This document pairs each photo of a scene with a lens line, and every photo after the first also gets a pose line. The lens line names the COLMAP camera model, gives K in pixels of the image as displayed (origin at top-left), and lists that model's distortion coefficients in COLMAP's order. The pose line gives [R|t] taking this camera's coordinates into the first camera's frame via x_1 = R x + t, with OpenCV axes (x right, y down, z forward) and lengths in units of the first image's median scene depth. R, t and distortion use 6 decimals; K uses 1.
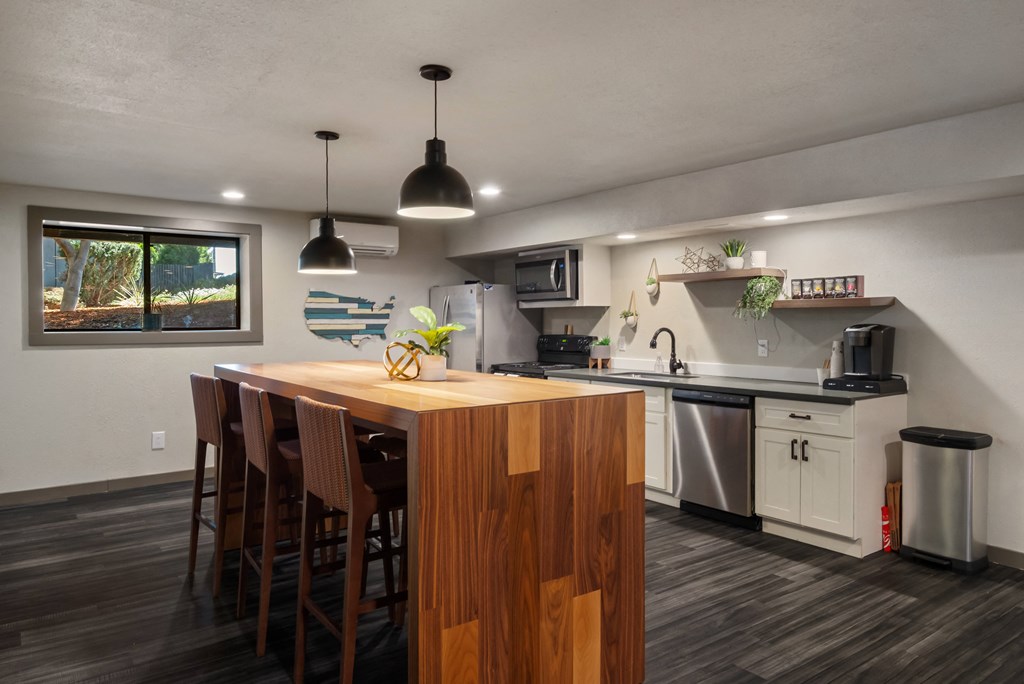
lens RADIAL K [[683.9, 0, 519.3], [0, 683.9, 338.5], [0, 0, 1]] dist [0.010880, -0.001020]
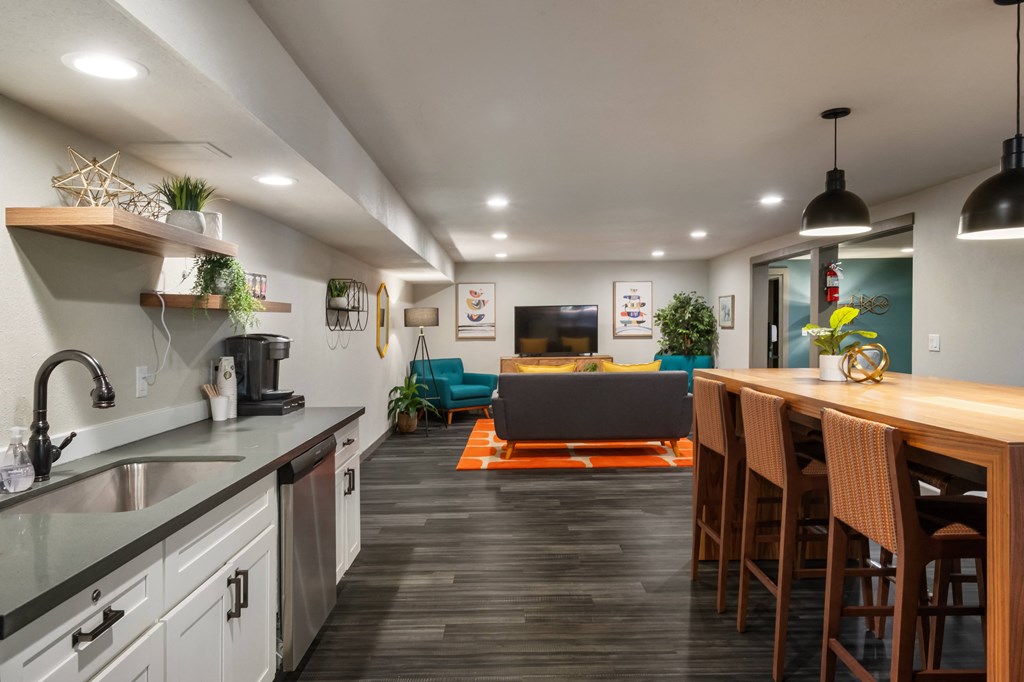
lens RADIAL K [[683.9, 0, 517.8], [0, 683.9, 333.9], [0, 0, 1]] dist [0.010880, -0.001020]
pose [[-0.813104, 0.004368, 0.582102, -0.239054], [0.027605, 0.999136, 0.031062, -0.037256], [-0.581464, 0.041326, -0.812522, 1.466460]]
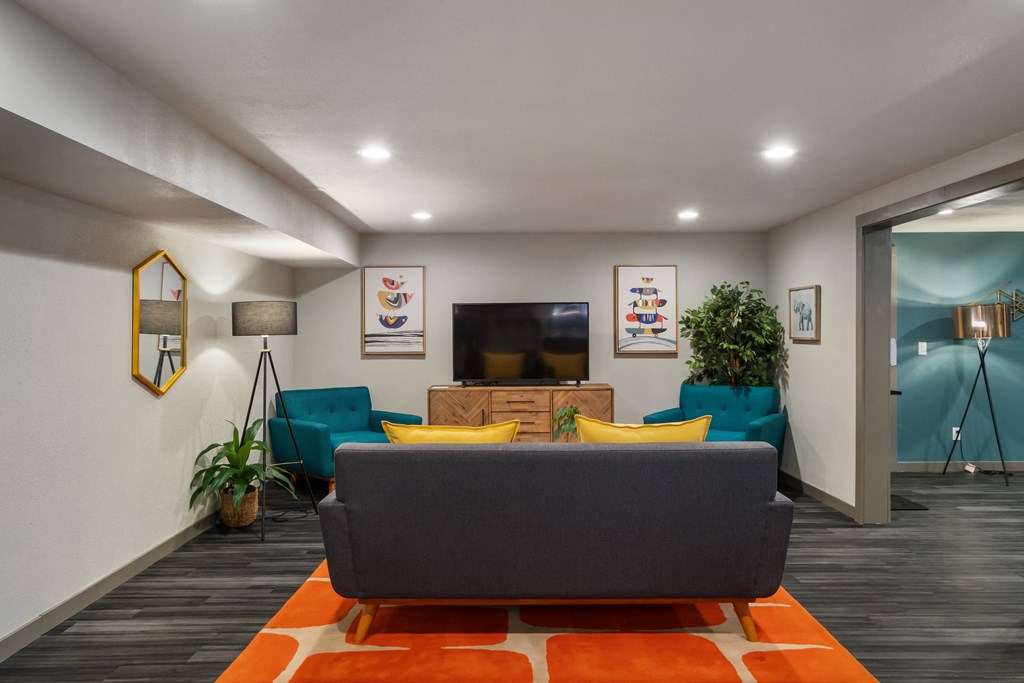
lens RADIAL K [[727.1, 0, 514.5], [0, 727.1, 321.9], [0, 0, 1]] dist [0.037145, 0.002233]
pose [[-0.806481, 0.016386, 0.591033, 0.134318], [0.020594, 0.999788, 0.000383, -0.018009], [-0.590901, 0.012480, -0.806647, 0.704707]]
